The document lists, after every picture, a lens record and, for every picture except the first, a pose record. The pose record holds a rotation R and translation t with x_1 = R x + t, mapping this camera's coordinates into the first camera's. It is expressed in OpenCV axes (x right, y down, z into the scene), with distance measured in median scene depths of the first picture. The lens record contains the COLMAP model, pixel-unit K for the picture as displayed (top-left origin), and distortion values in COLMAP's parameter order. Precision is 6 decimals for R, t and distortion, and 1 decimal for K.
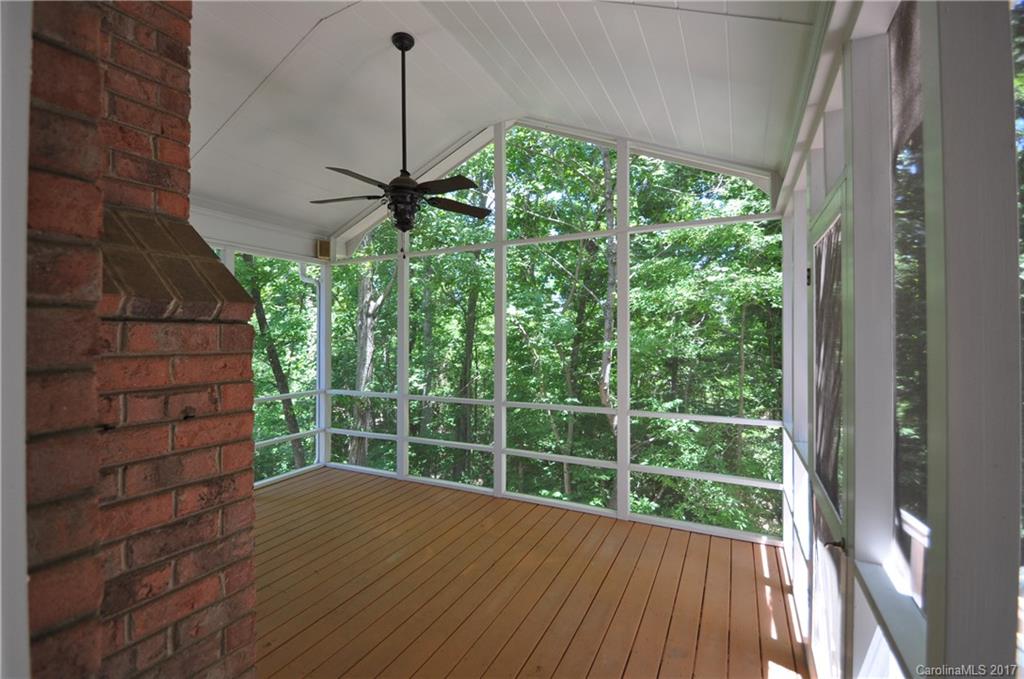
lens RADIAL K [[451.4, 0, 503.0], [0, 451.4, 333.5], [0, 0, 1]] dist [0.016122, -0.018205]
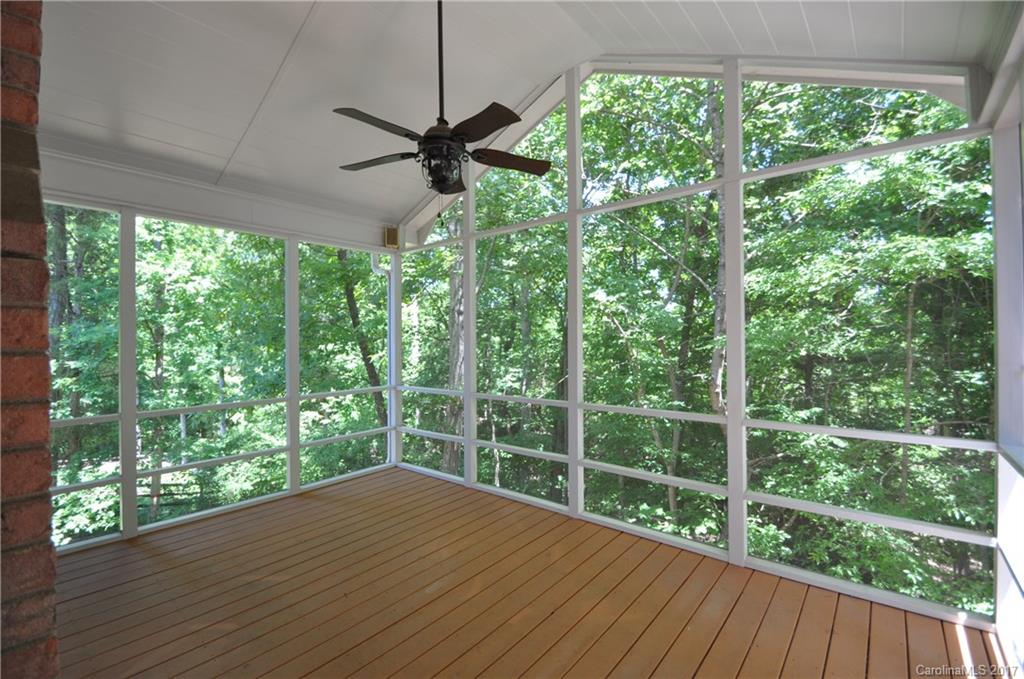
lens RADIAL K [[451.4, 0, 503.0], [0, 451.4, 333.5], [0, 0, 1]] dist [0.016122, -0.018205]
pose [[0.973755, -0.008382, -0.227443, 0.045579], [0.007791, 0.999964, -0.003495, 0.020957], [0.227464, 0.001631, 0.973785, 0.134745]]
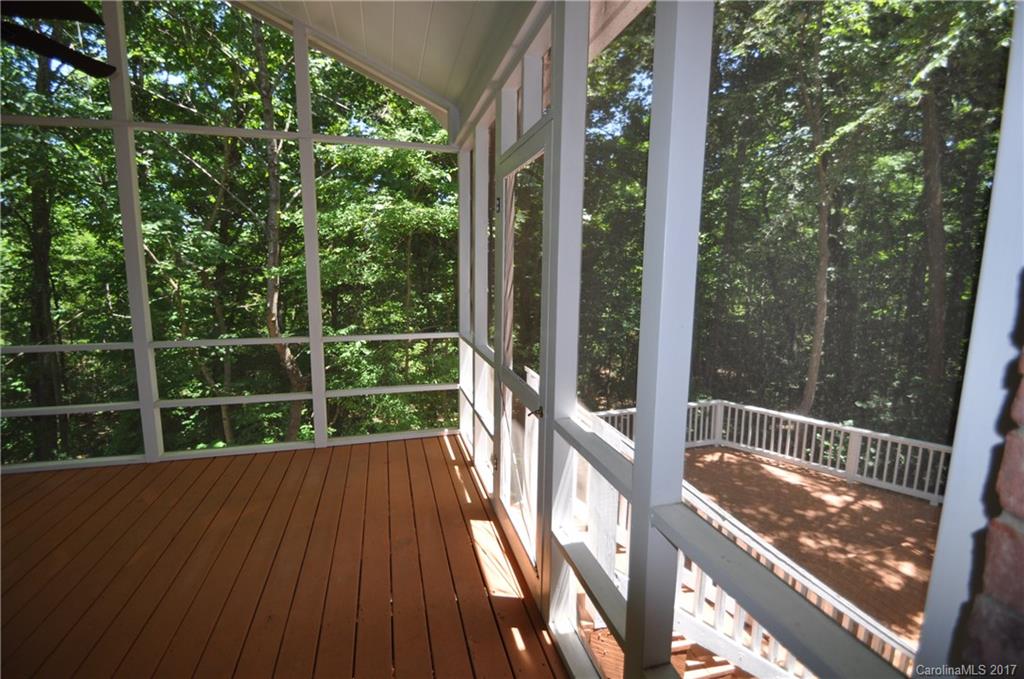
lens RADIAL K [[451.4, 0, 503.0], [0, 451.4, 333.5], [0, 0, 1]] dist [0.016122, -0.018205]
pose [[0.743654, -0.089478, 0.662550, -0.051100], [-0.012872, 0.988904, 0.148001, 0.013132], [-0.668441, -0.118589, 0.734251, 0.035636]]
